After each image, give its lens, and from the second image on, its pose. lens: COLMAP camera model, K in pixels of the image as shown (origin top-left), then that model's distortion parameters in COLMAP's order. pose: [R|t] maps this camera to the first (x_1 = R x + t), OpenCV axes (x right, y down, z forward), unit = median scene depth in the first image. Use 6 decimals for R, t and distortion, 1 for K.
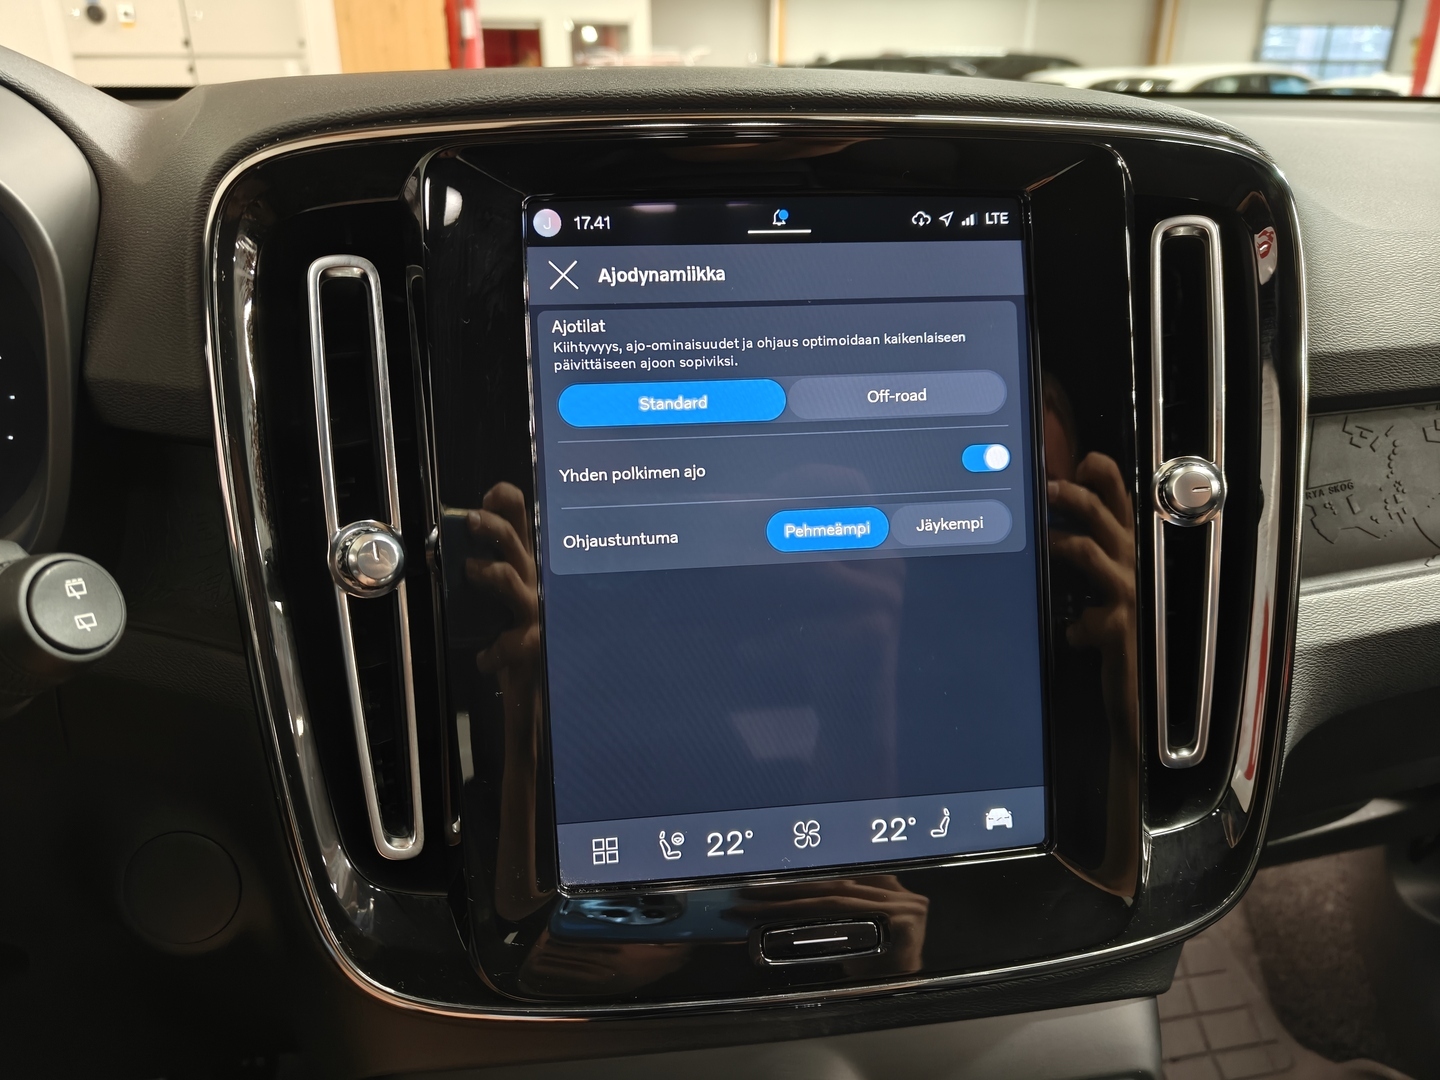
lens RADIAL K [[1015.4, 0, 720.0], [0, 1015.4, 540.0], [0, 0, 1]] dist [0.007036, 0.002735]
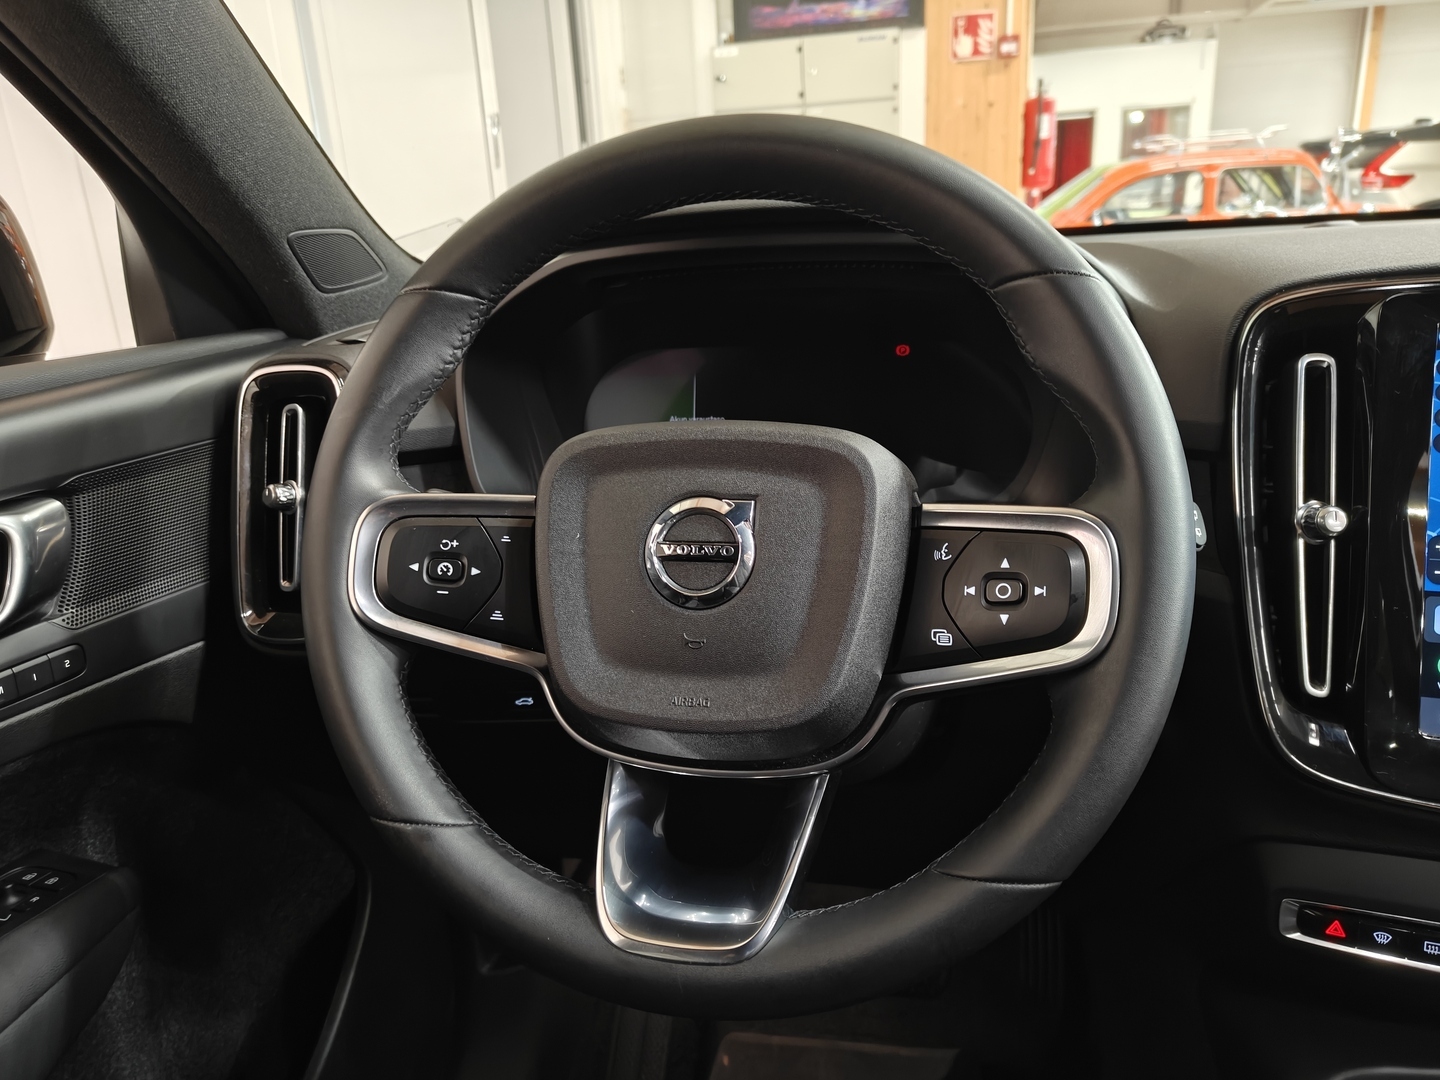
lens RADIAL K [[1011.9, 0, 720.0], [0, 1011.9, 540.0], [0, 0, 1]] dist [-0.000356, -0.004297]
pose [[0.889373, 0.095478, -0.447101, -0.440695], [-0.127636, 0.990919, -0.042284, 0.233563], [0.439004, 0.094672, 0.893483, -0.936363]]
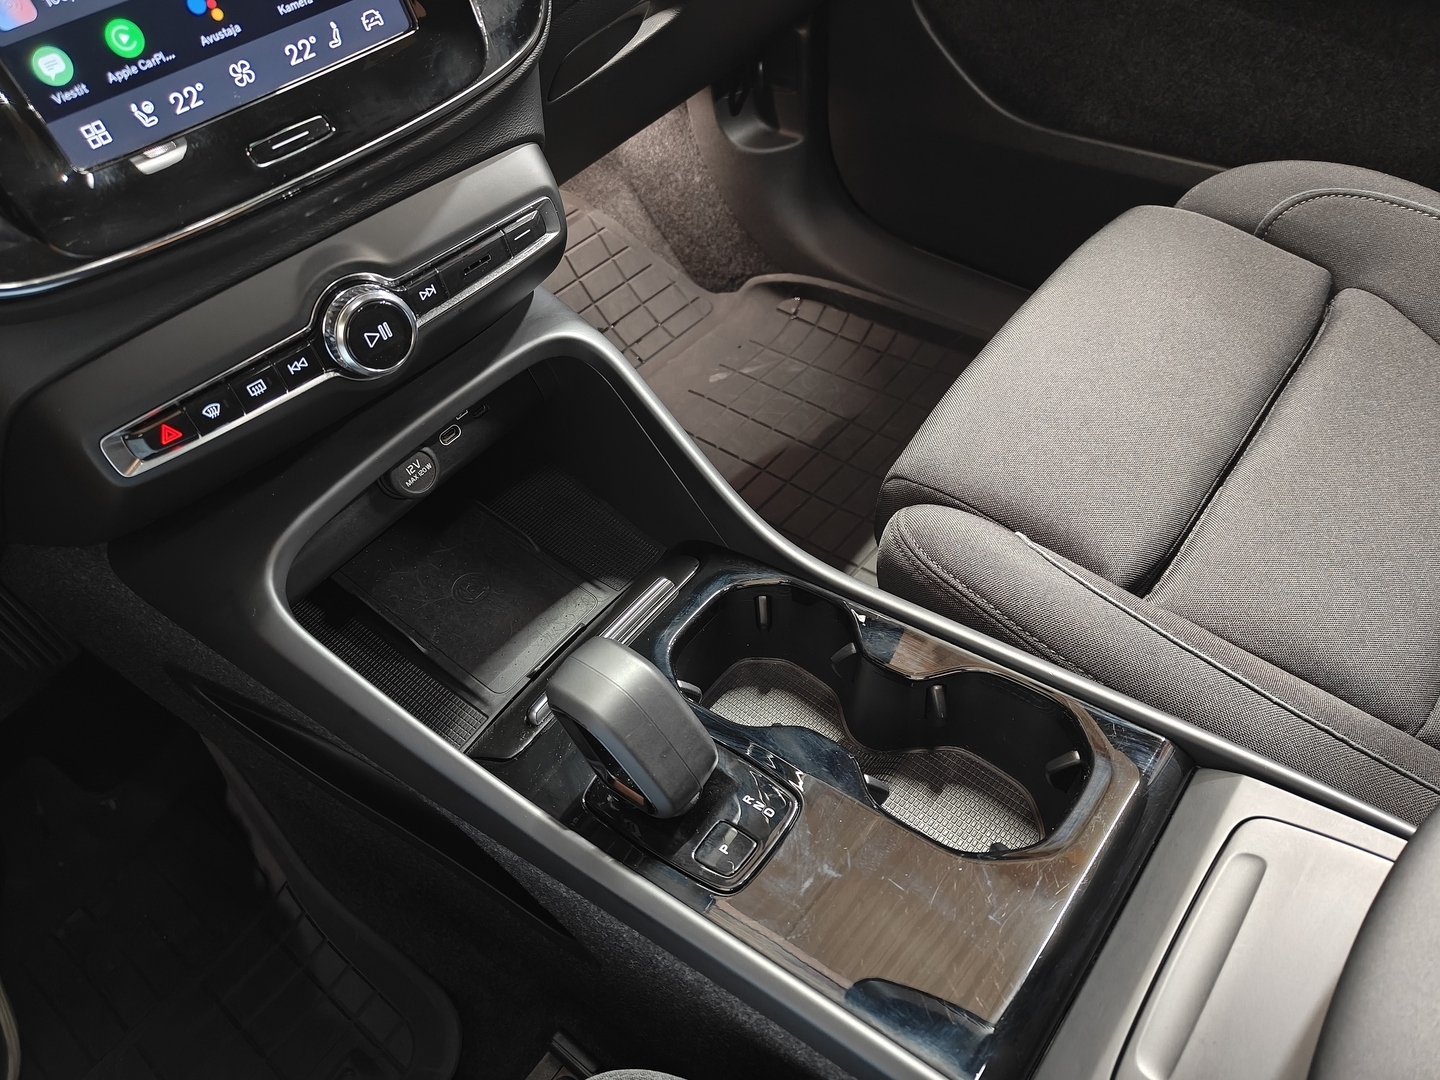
lens RADIAL K [[1027.8, 0, 720.0], [0, 1027.8, 540.0], [0, 0, 1]] dist [0.046504, -0.036723]
pose [[0.791800, -0.500939, 0.349445, -0.197413], [0.298800, 0.816688, 0.493700, 0.298978], [-0.532701, -0.286498, 0.796334, -0.573813]]
